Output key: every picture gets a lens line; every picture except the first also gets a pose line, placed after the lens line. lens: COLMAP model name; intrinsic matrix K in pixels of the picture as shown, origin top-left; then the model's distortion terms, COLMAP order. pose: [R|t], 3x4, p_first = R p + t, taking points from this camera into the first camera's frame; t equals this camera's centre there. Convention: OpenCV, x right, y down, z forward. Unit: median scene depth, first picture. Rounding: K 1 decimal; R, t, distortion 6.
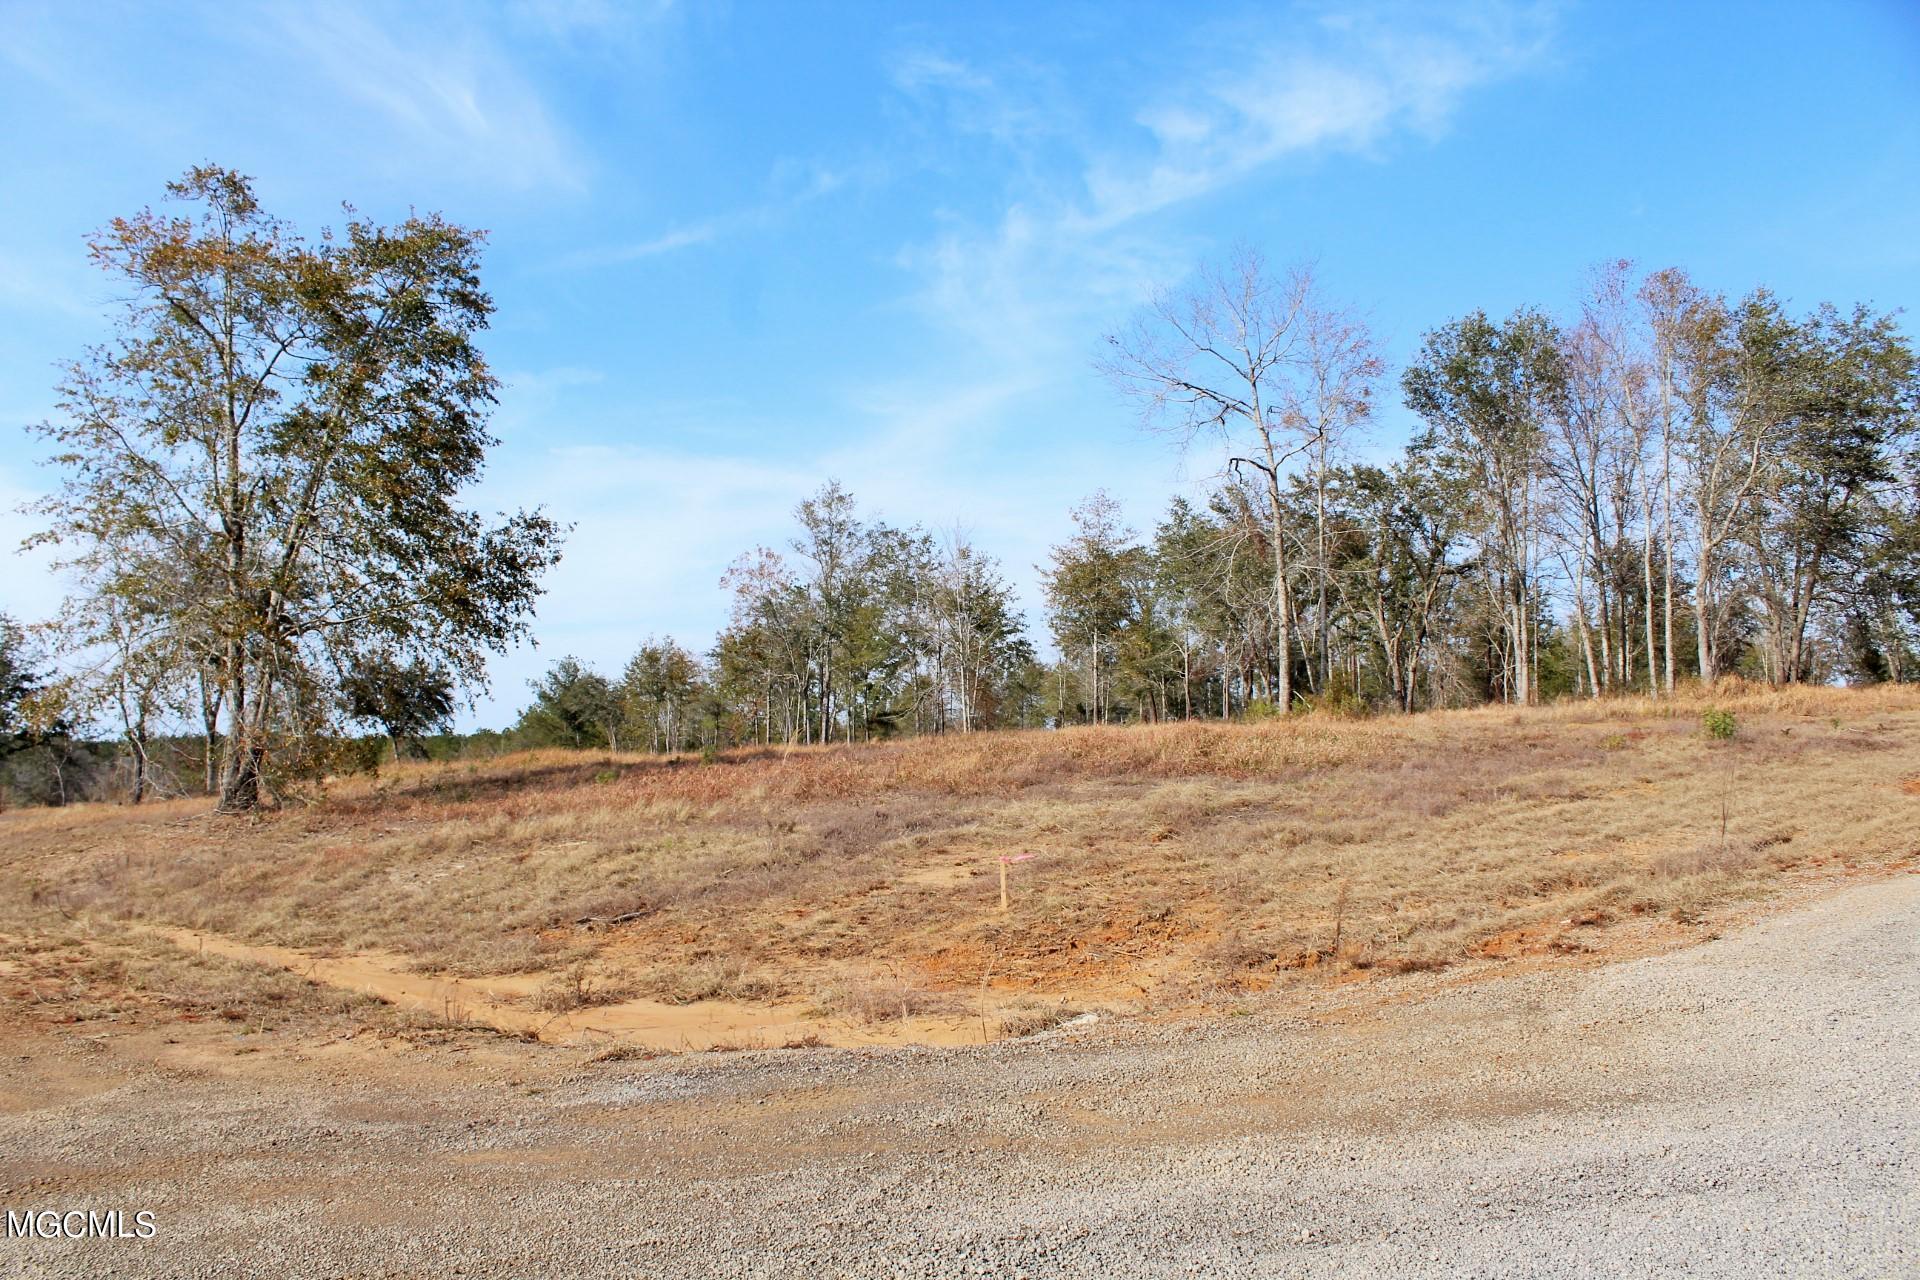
lens RADIAL K [[1599.5, 0, 947.2], [0, 1599.5, 625.2], [0, 0, 1]] dist [-0.177716, 0.153370]
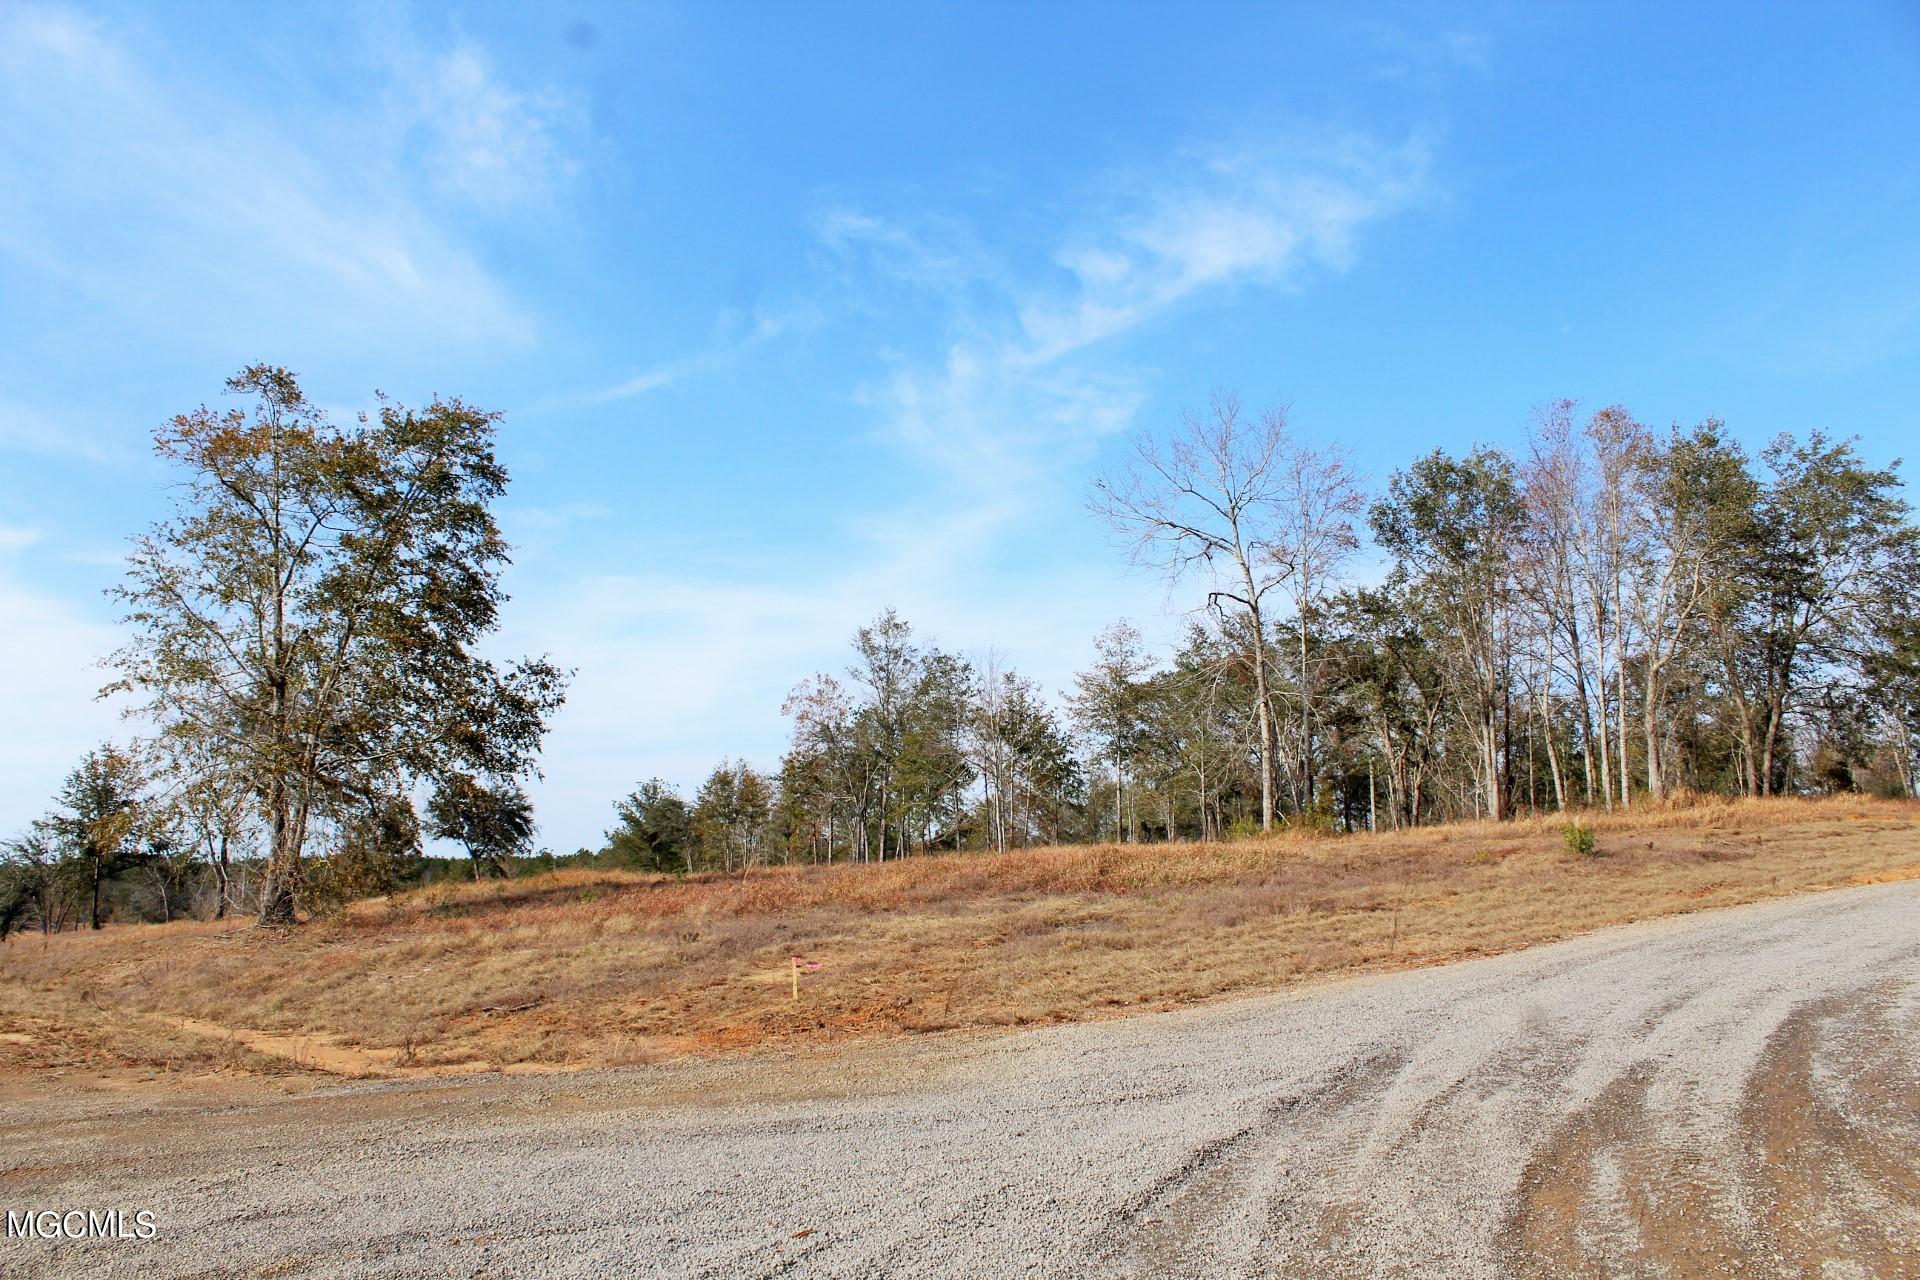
lens RADIAL K [[1599.5, 0, 959.2], [0, 1599.5, 623.8], [0, 0, 1]] dist [-0.177716, 0.153370]
pose [[0.998138, -0.016212, -0.058795, 0.082240], [0.011838, 0.997188, -0.074005, -0.007960], [0.059830, 0.073171, 0.995523, -0.087150]]
